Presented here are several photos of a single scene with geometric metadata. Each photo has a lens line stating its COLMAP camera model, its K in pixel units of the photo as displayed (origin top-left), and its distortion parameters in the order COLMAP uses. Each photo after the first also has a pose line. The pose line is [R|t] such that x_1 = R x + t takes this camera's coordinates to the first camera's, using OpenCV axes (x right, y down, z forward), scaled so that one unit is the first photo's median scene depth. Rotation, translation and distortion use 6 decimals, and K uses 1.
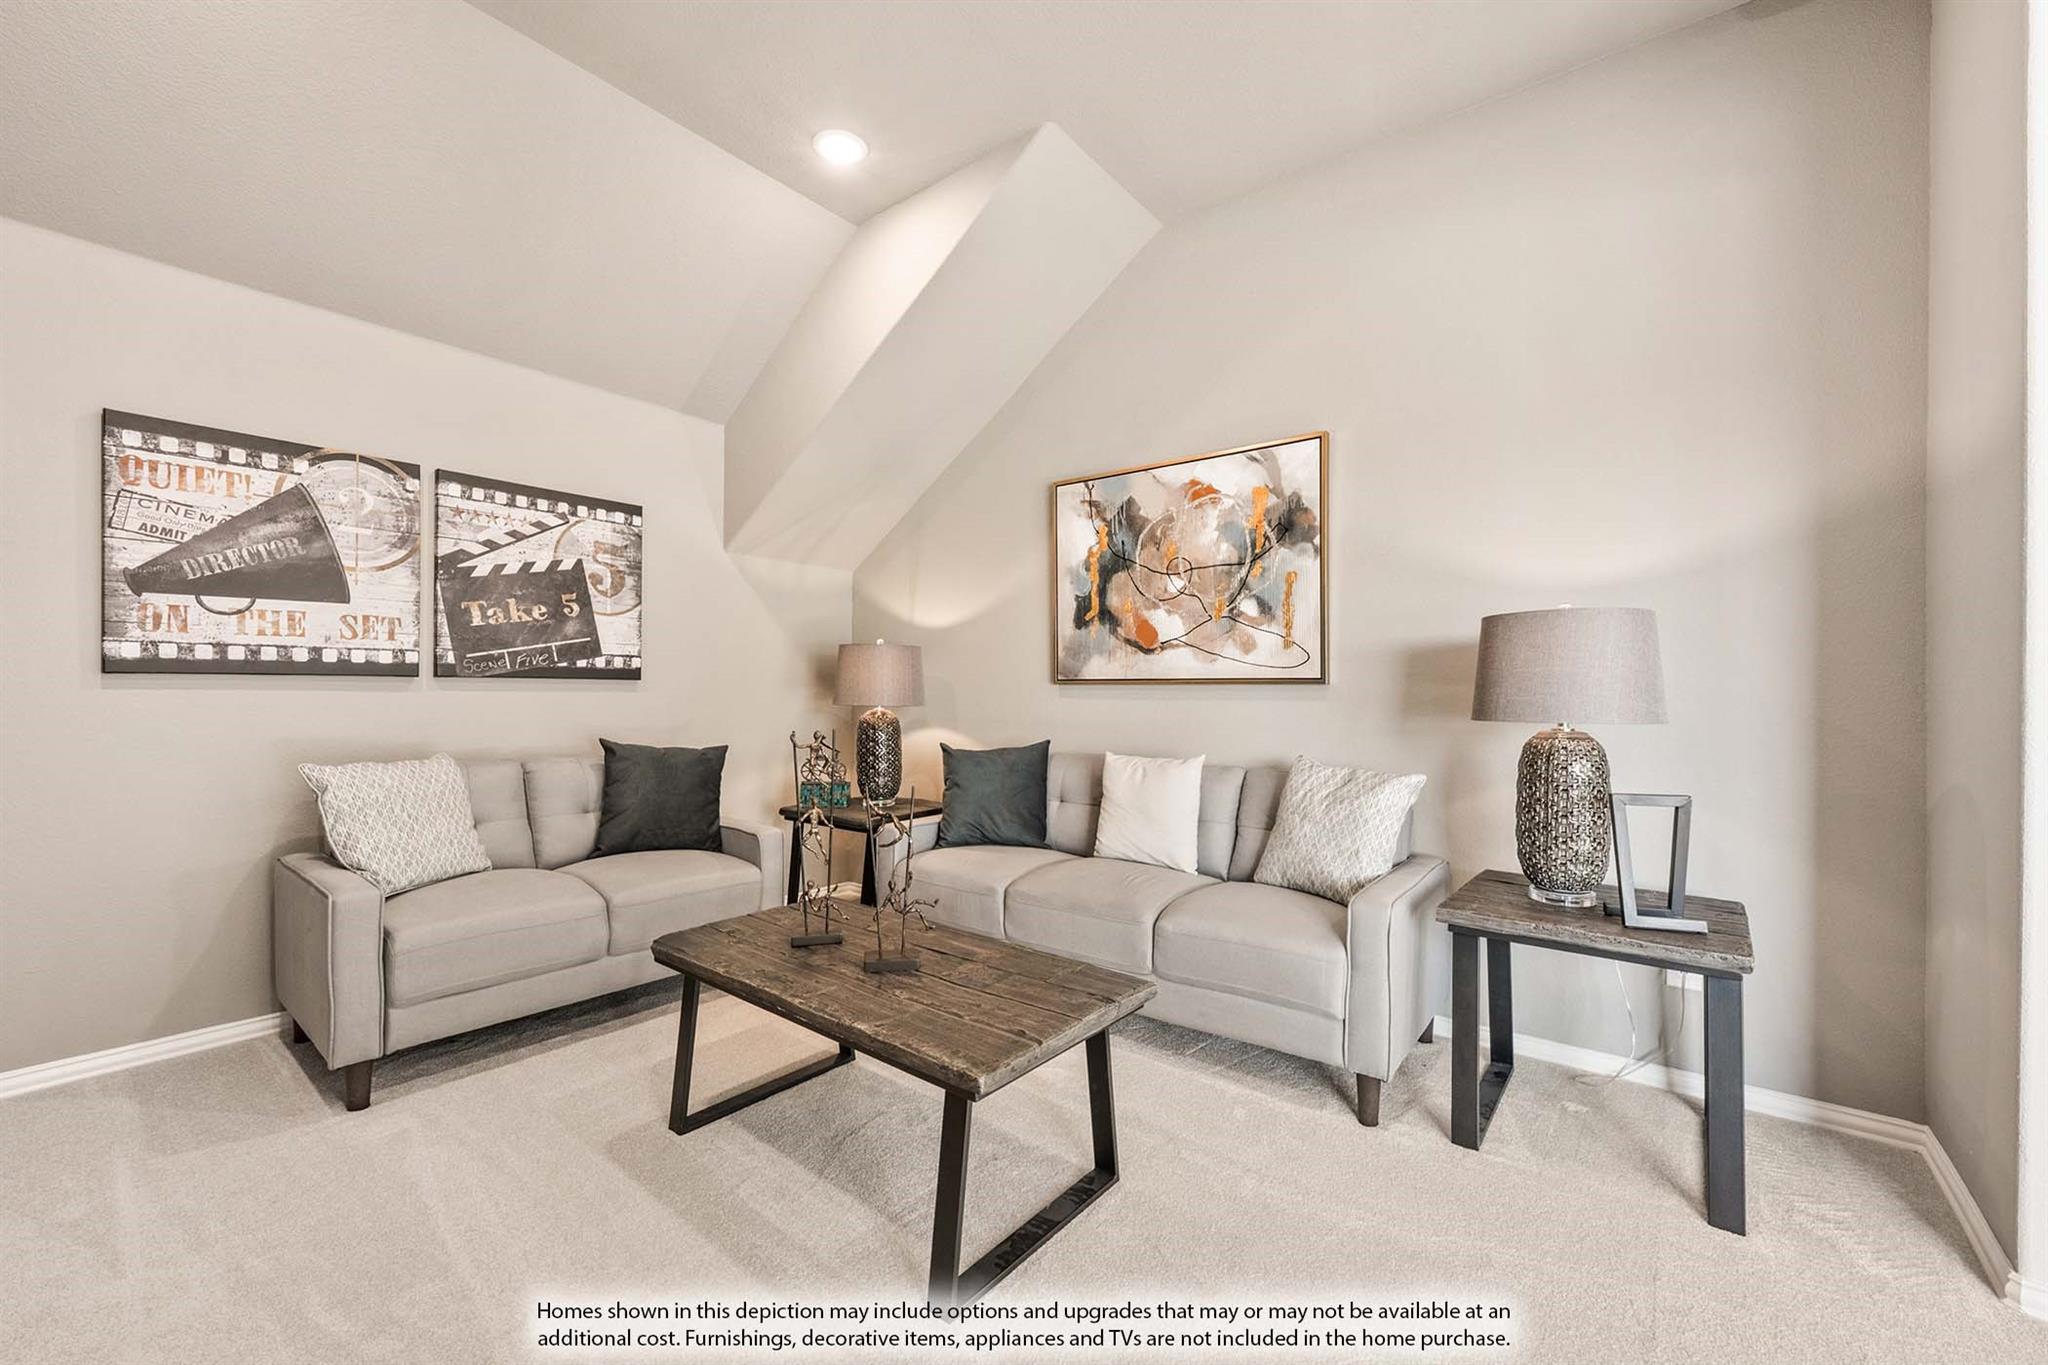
lens RADIAL K [[816.1, 0, 1023.8], [0, 816.1, 688.7], [0, 0, 1]] dist [-0.002329, 0.000047]
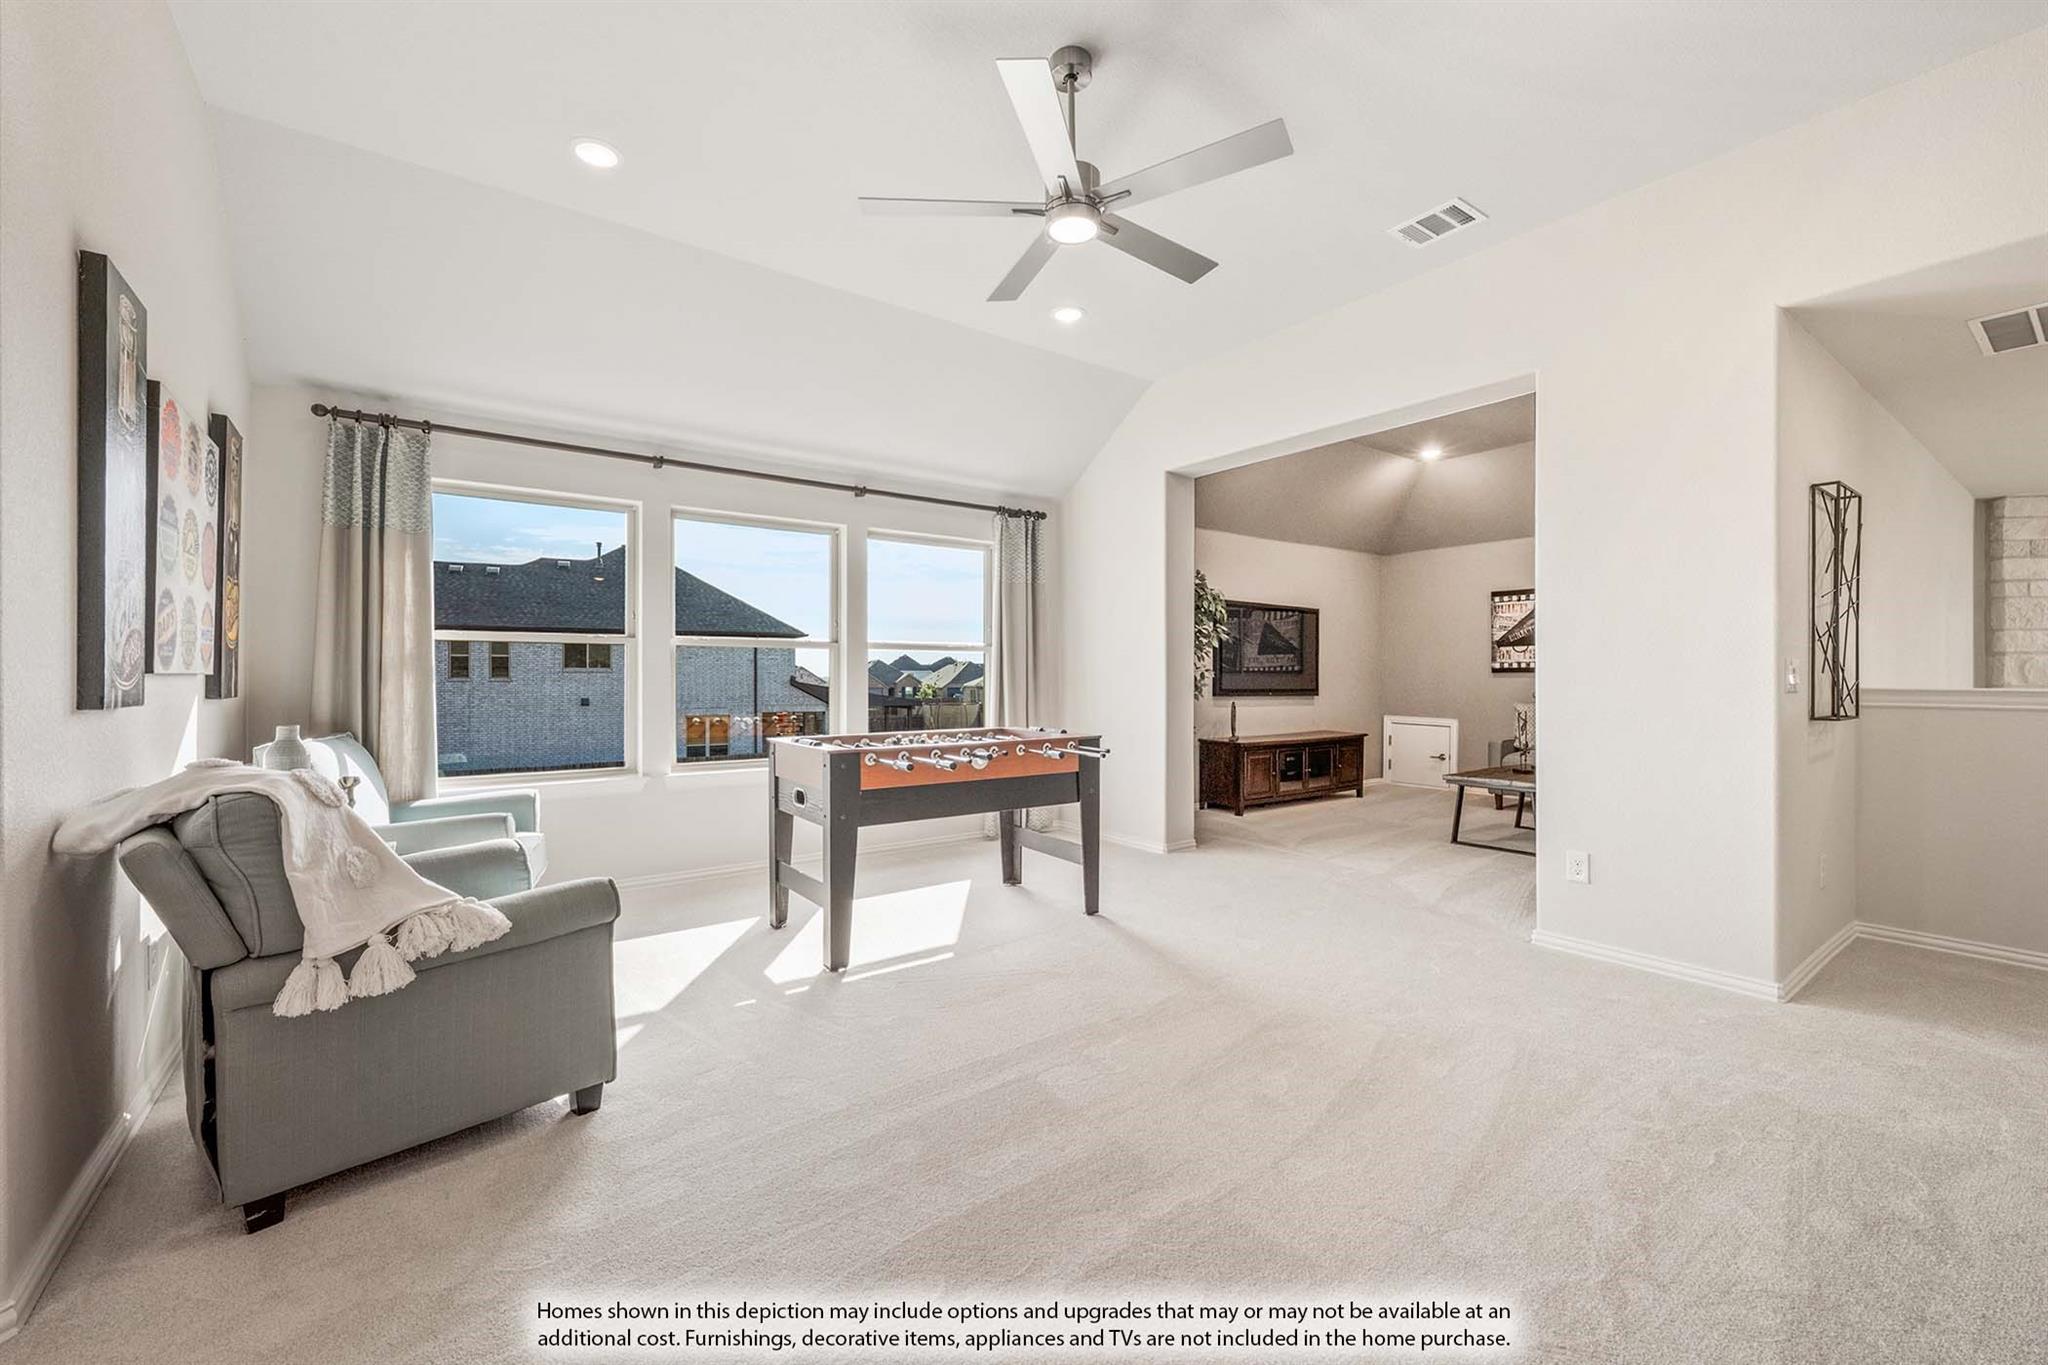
lens RADIAL K [[816.1, 0, 1022.1], [0, 816.1, 679.4], [0, 0, 1]] dist [-0.002329, 0.000047]
pose [[-0.245162, -0.002189, -0.969480, 0.672373], [-0.002282, 0.999996, -0.001680, 0.004451], [0.969479, 0.001801, -0.245166, -0.005986]]
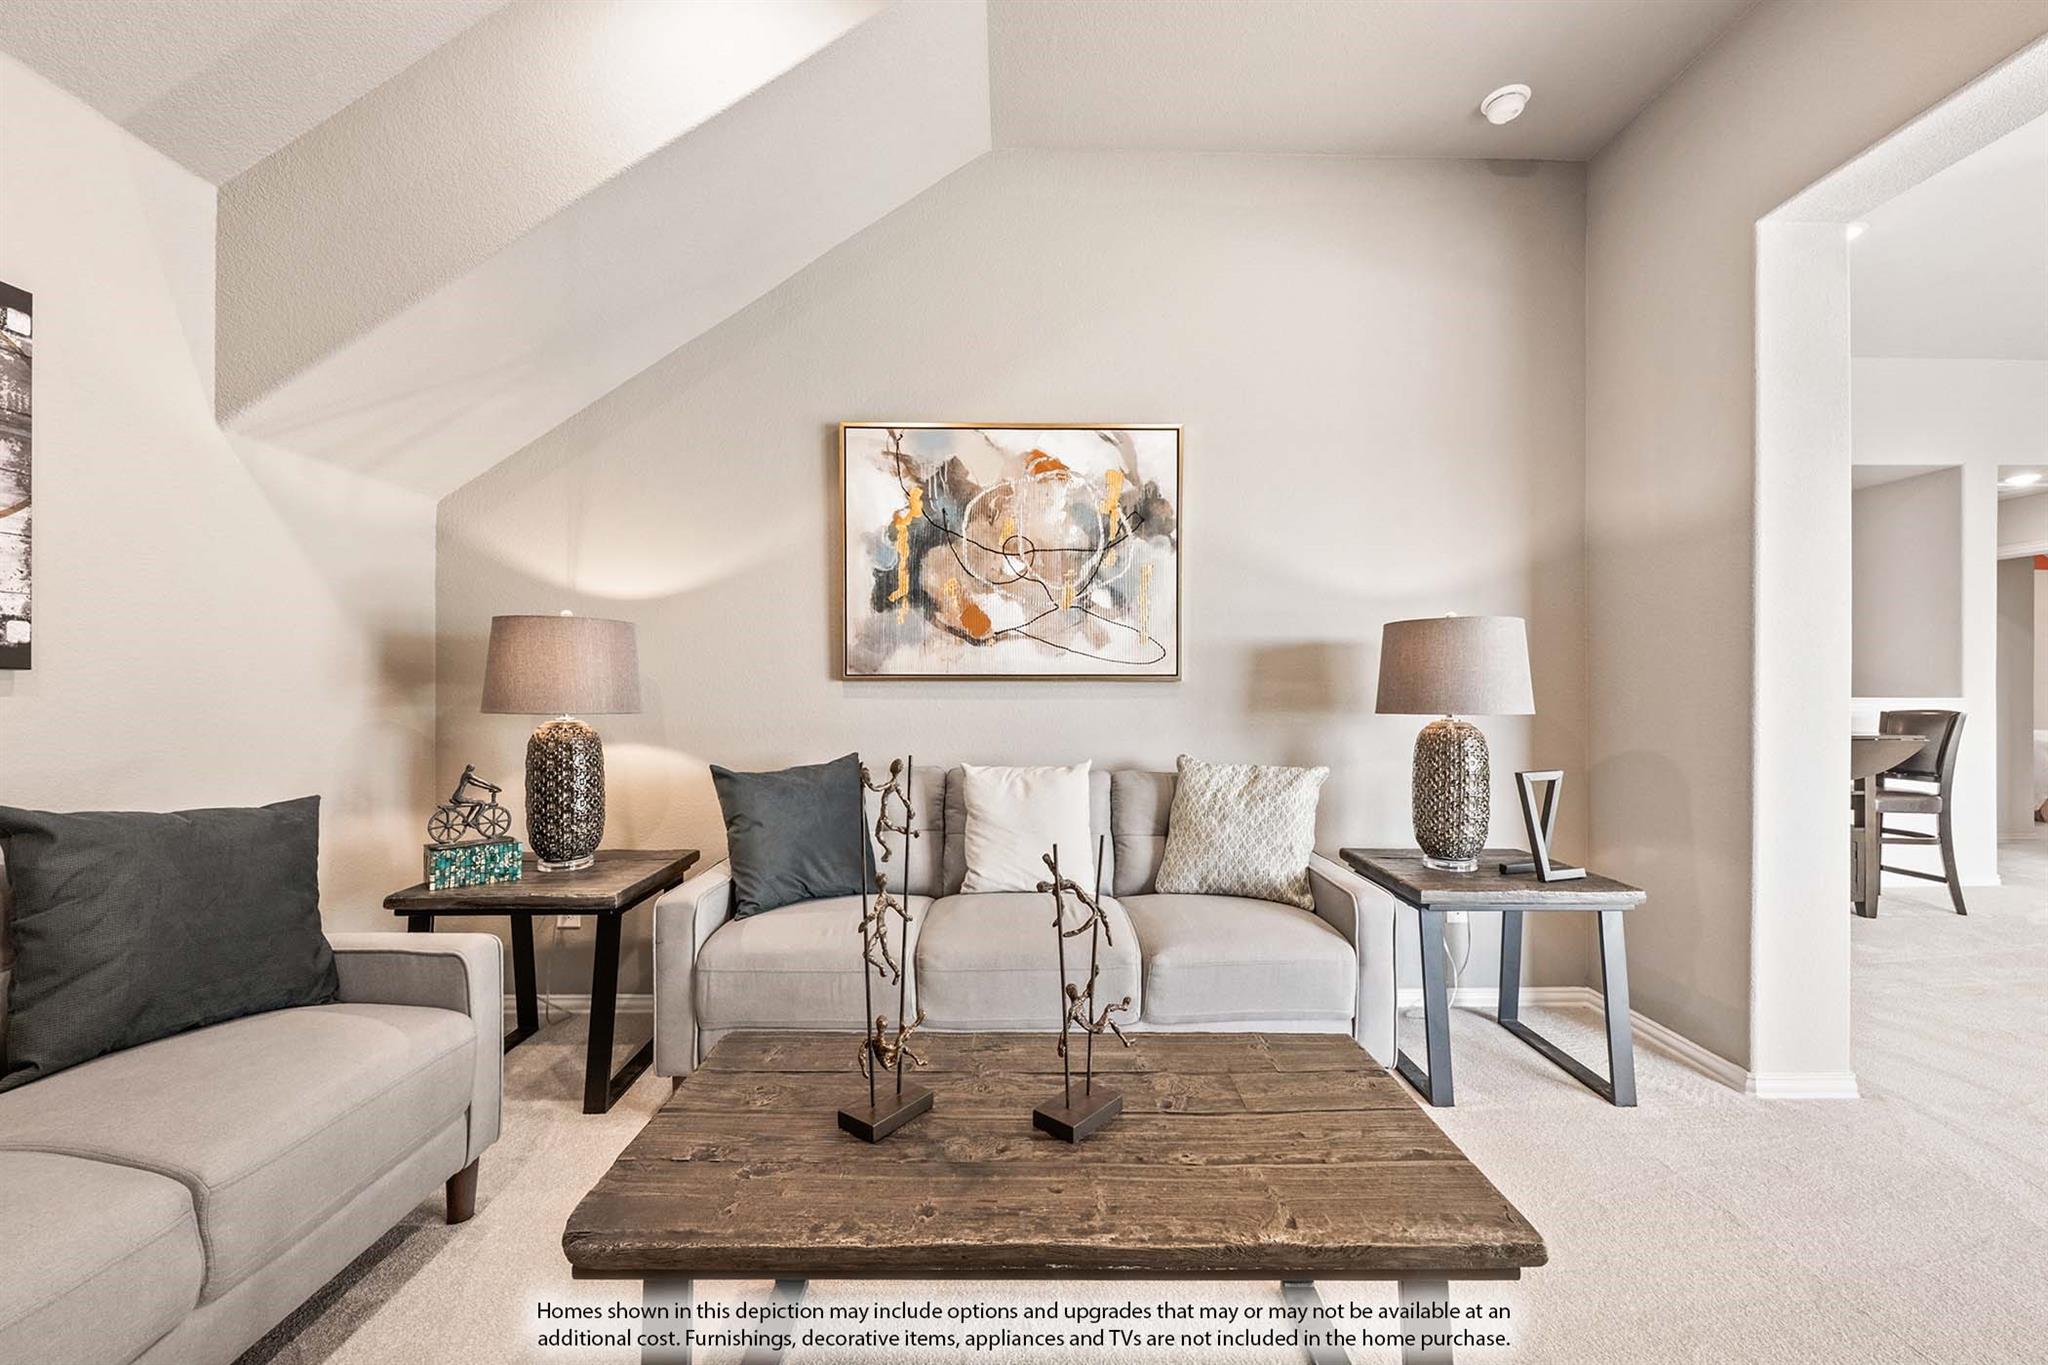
lens RADIAL K [[816.1, 0, 1021.7], [0, 816.1, 687.3], [0, 0, 1]] dist [-0.002329, 0.000047]
pose [[0.774269, -0.003033, 0.632850, -0.376880], [0.002417, 0.999995, 0.001834, -0.000144], [-0.632852, 0.000110, 0.774273, 0.333802]]
